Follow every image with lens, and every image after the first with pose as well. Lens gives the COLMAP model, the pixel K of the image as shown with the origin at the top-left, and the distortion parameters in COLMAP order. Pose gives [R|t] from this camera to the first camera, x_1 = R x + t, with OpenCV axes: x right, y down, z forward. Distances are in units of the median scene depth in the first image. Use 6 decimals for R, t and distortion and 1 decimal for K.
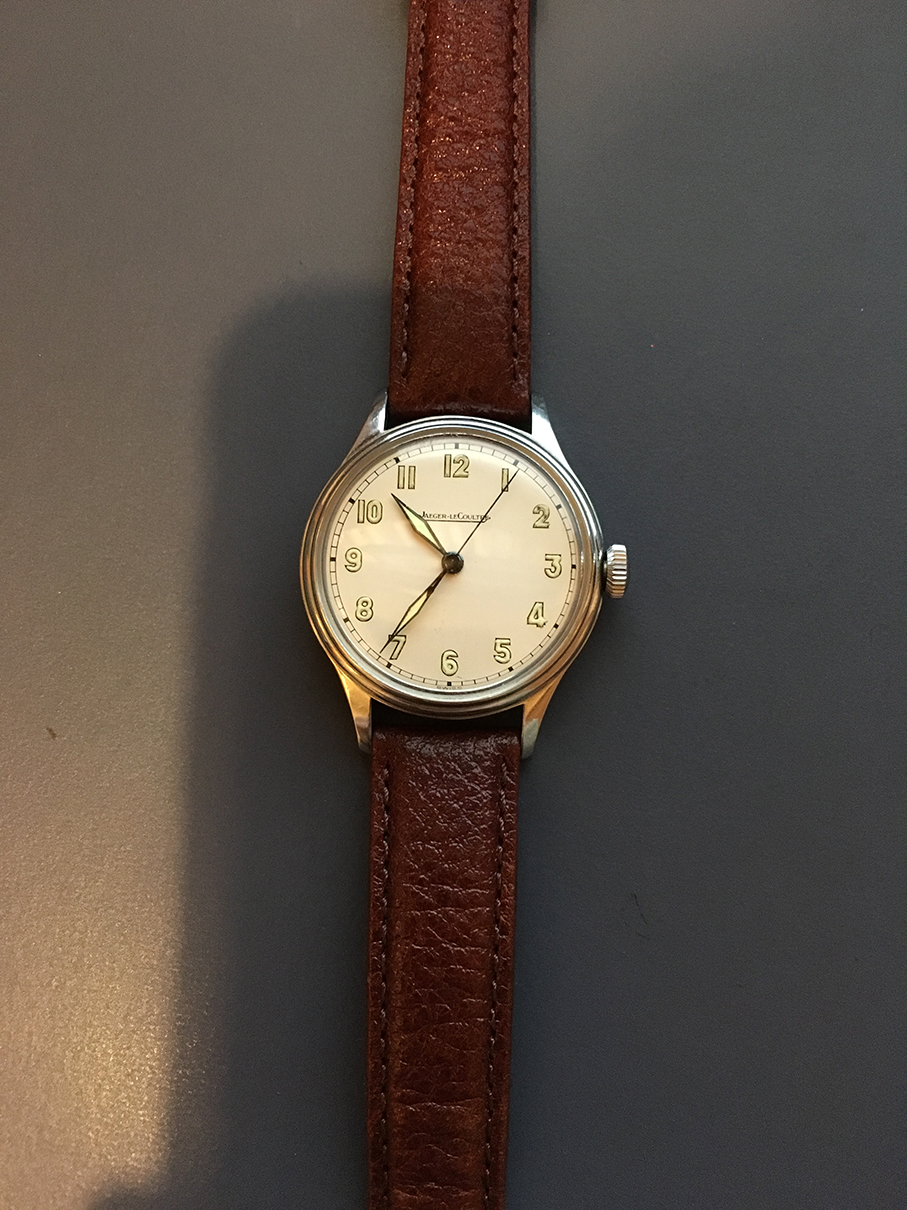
lens RADIAL K [[1015.8, 0, 450.7], [0, 1015.8, 604.8], [0, 0, 1]] dist [-0.012392, -0.019574]
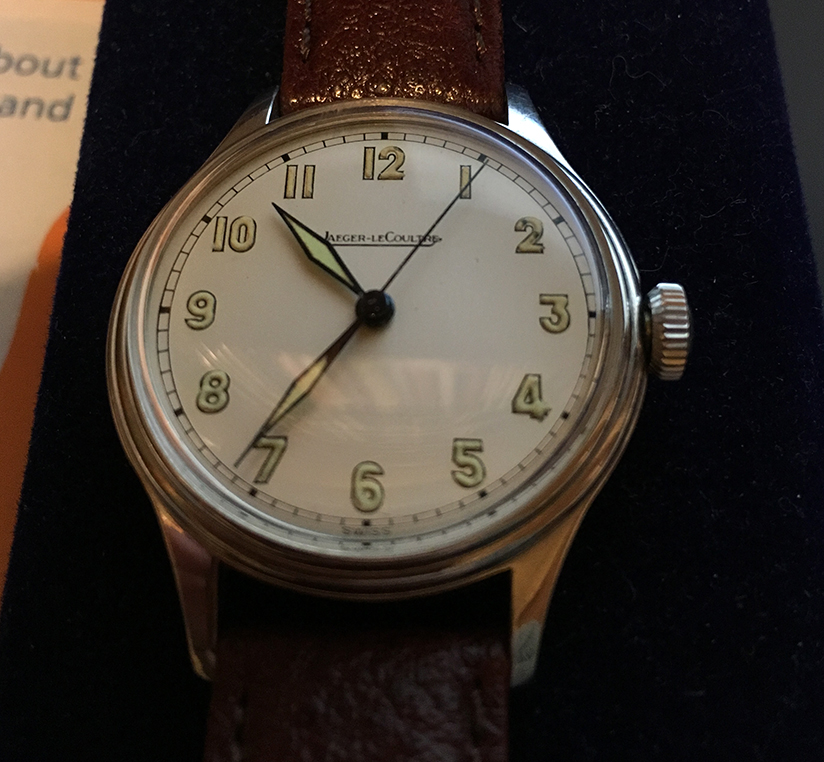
lens RADIAL K [[824.5, 0, 415.7], [0, 824.5, 380.8], [0, 0, 1]] dist [0.044485, 0.000000]
pose [[0.999431, -0.016741, -0.029293, 0.036901], [0.008403, 0.964361, -0.264456, 0.116658], [0.032676, 0.264060, 0.963953, 0.568768]]
